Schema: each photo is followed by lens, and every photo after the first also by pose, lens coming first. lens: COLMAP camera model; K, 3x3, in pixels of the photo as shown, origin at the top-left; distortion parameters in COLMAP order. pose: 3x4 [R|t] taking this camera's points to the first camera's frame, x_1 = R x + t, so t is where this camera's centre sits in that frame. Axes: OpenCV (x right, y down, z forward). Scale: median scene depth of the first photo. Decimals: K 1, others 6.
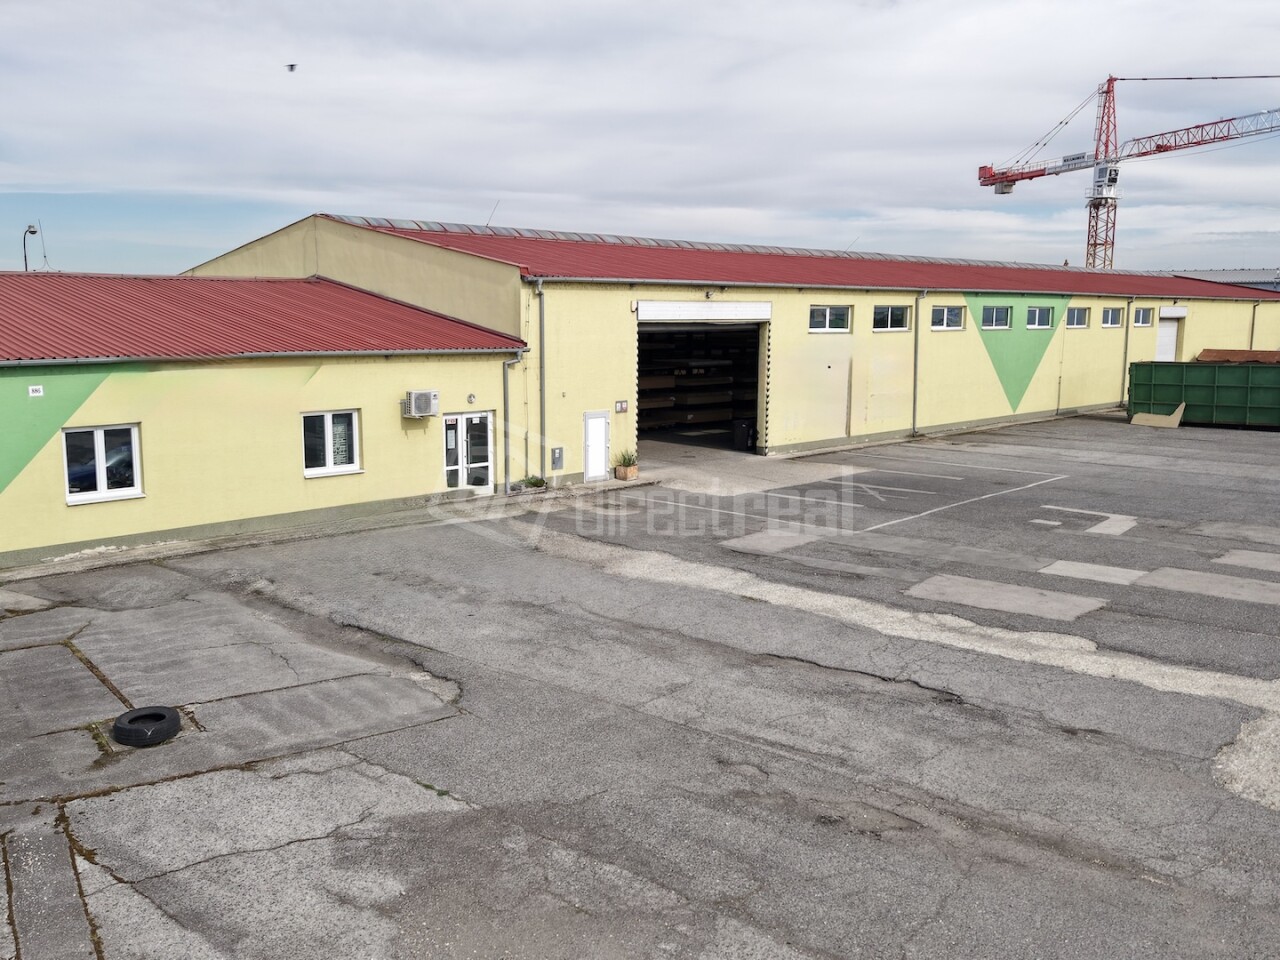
lens RADIAL K [[1129.3, 0, 634.9], [0, 1129.3, 481.3], [0, 0, 1]] dist [0.088228, -0.146836]
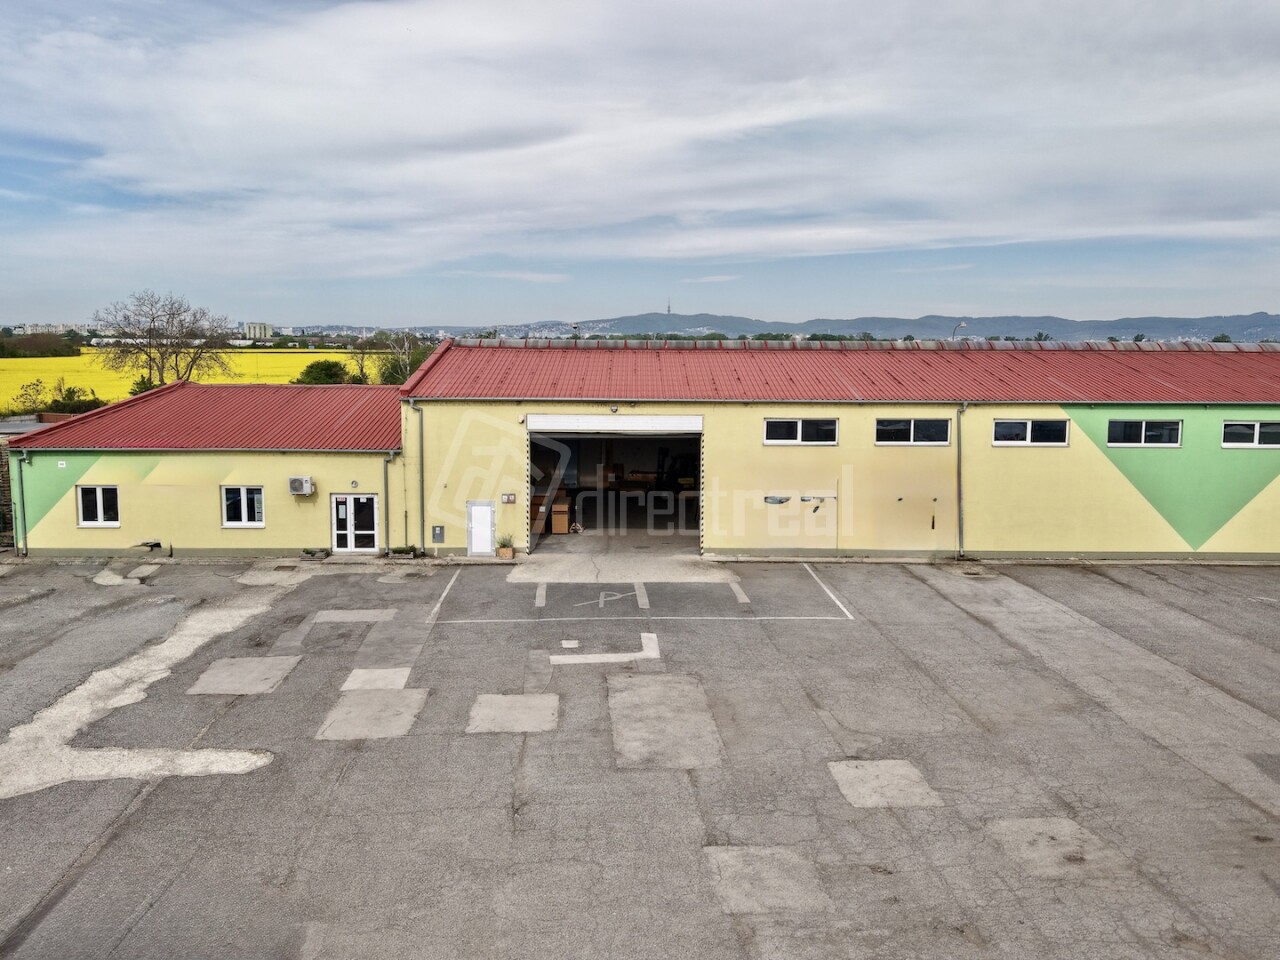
lens RADIAL K [[1129.3, 0, 644.1], [0, 1129.3, 469.3], [0, 0, 1]] dist [0.088228, -0.146836]
pose [[0.703742, 0.076515, -0.706324, 0.964044], [-0.108499, 0.994096, -0.000414, -0.114141], [0.702122, 0.076927, 0.707889, 0.227976]]
